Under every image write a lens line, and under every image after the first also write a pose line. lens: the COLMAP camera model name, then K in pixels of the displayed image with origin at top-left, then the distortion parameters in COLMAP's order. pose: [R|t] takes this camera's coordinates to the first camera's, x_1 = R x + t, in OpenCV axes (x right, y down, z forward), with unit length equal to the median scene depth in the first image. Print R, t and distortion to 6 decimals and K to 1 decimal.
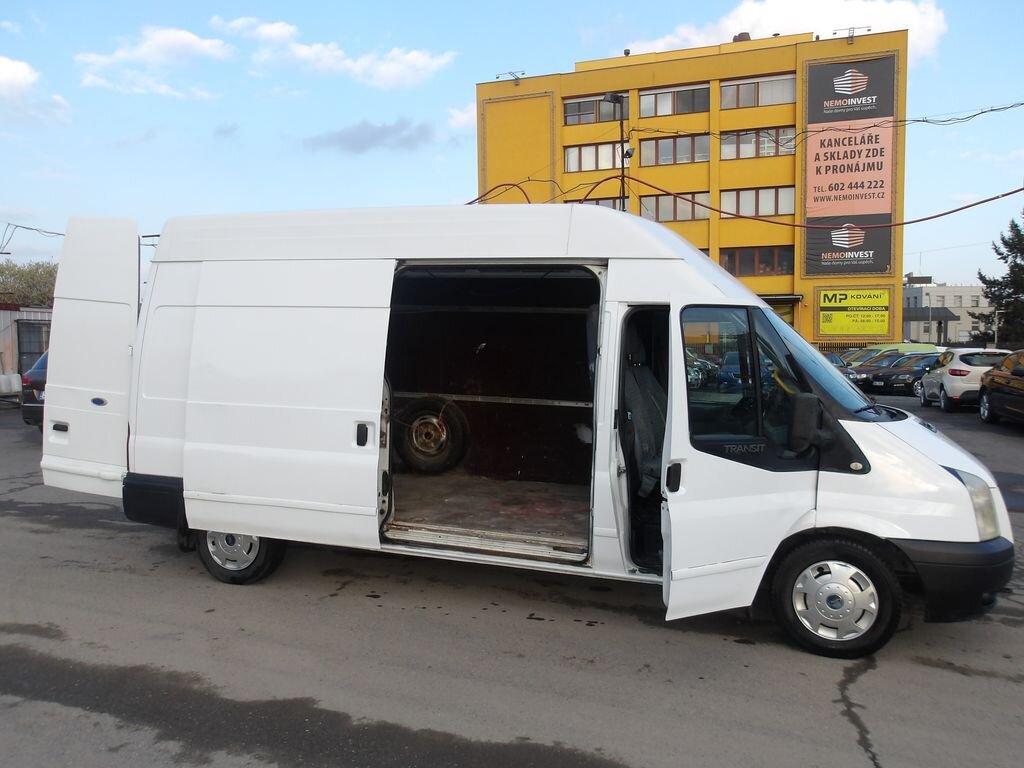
lens RADIAL K [[845.8, 0, 506.0], [0, 845.8, 384.3], [0, 0, 1]] dist [0.022893, -0.033036]
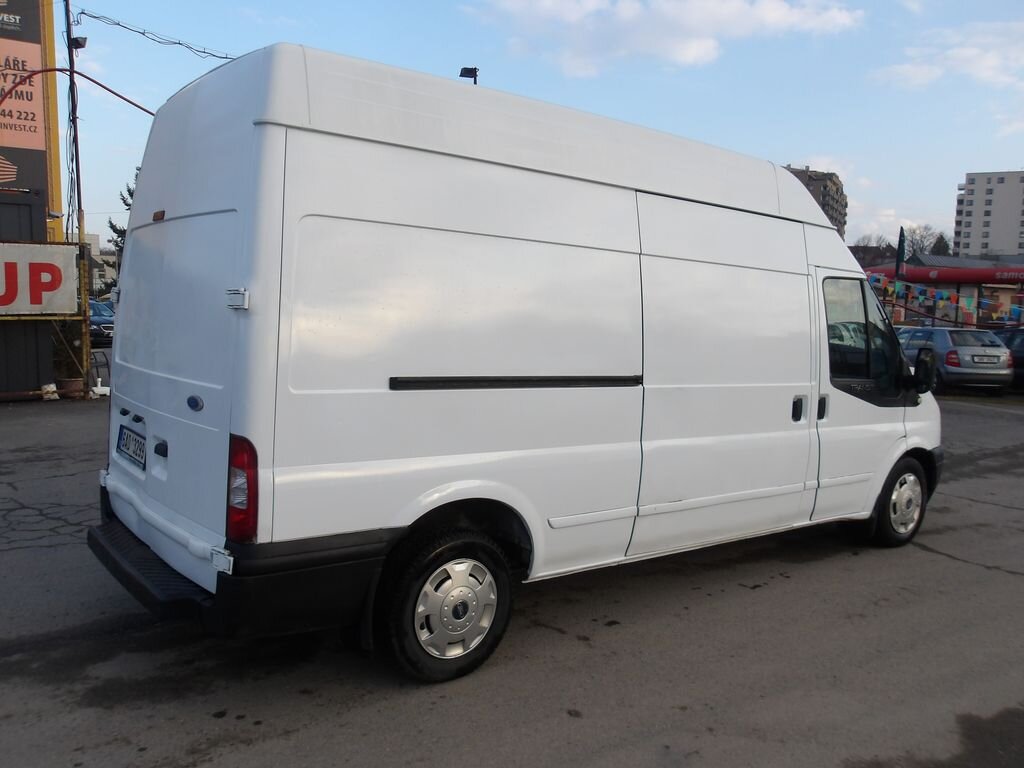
lens RADIAL K [[845.8, 0, 502.2], [0, 845.8, 387.3], [0, 0, 1]] dist [0.022893, -0.033036]
pose [[0.541444, -0.071093, 0.837726, -0.658407], [0.015788, 0.997102, 0.074415, -0.021233], [-0.840589, -0.027065, 0.540997, 0.515221]]
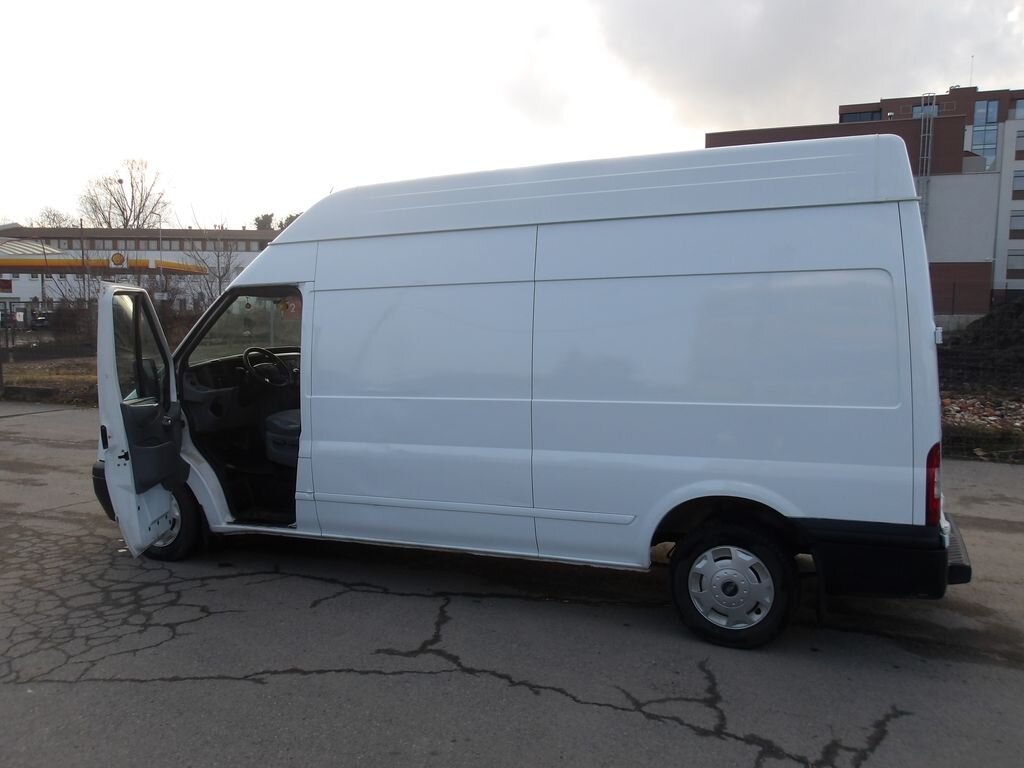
lens RADIAL K [[845.8, 0, 519.2], [0, 845.8, 389.4], [0, 0, 1]] dist [0.022893, -0.033036]
pose [[-0.997860, -0.014158, 0.063828, -0.059249], [-0.005826, 0.991643, 0.128878, -0.080638], [-0.065119, 0.128230, -0.989604, 1.645708]]
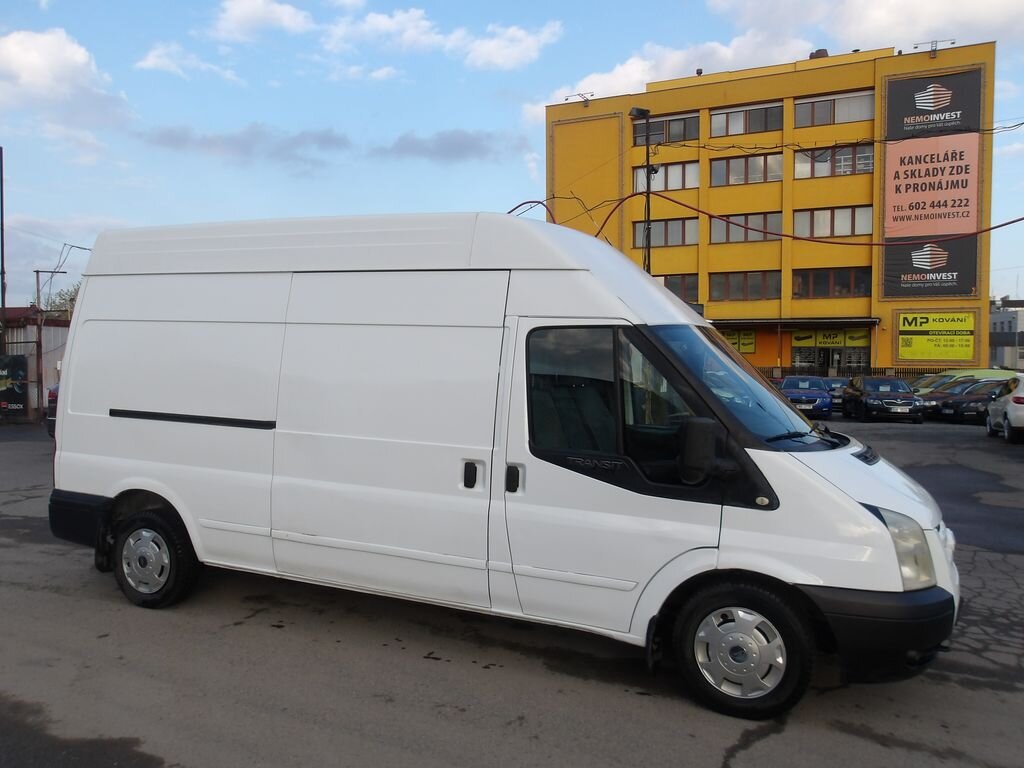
lens RADIAL K [[845.8, 0, 505.6], [0, 845.8, 388.8], [0, 0, 1]] dist [0.022893, -0.033036]
pose [[0.995741, 0.011559, -0.091468, 0.139703], [-0.013484, 0.999700, -0.020460, 0.000344], [0.091204, 0.021606, 0.995598, 0.056205]]
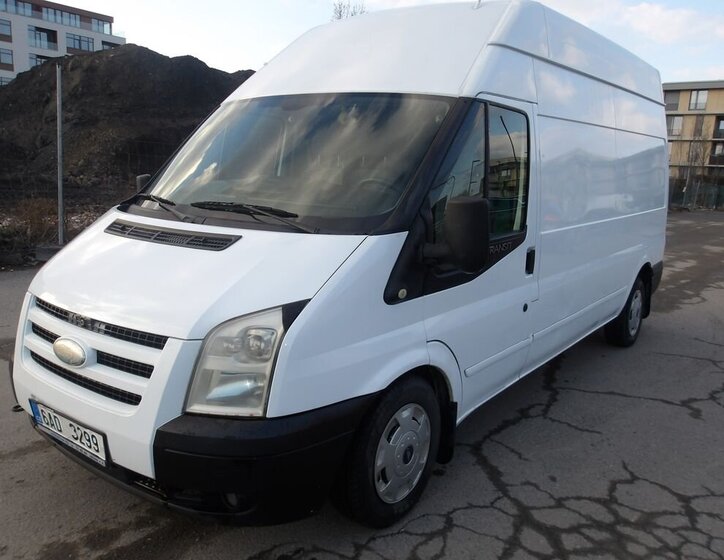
lens RADIAL K [[615.3, 0, 356.6], [0, 615.3, 277.4], [0, 0, 1]] dist [0.010889, -0.012152]
pose [[-0.314743, 0.142798, -0.938374, 0.670095], [-0.090200, 0.979645, 0.179333, -0.018956], [0.944881, 0.141086, -0.295456, 0.950444]]
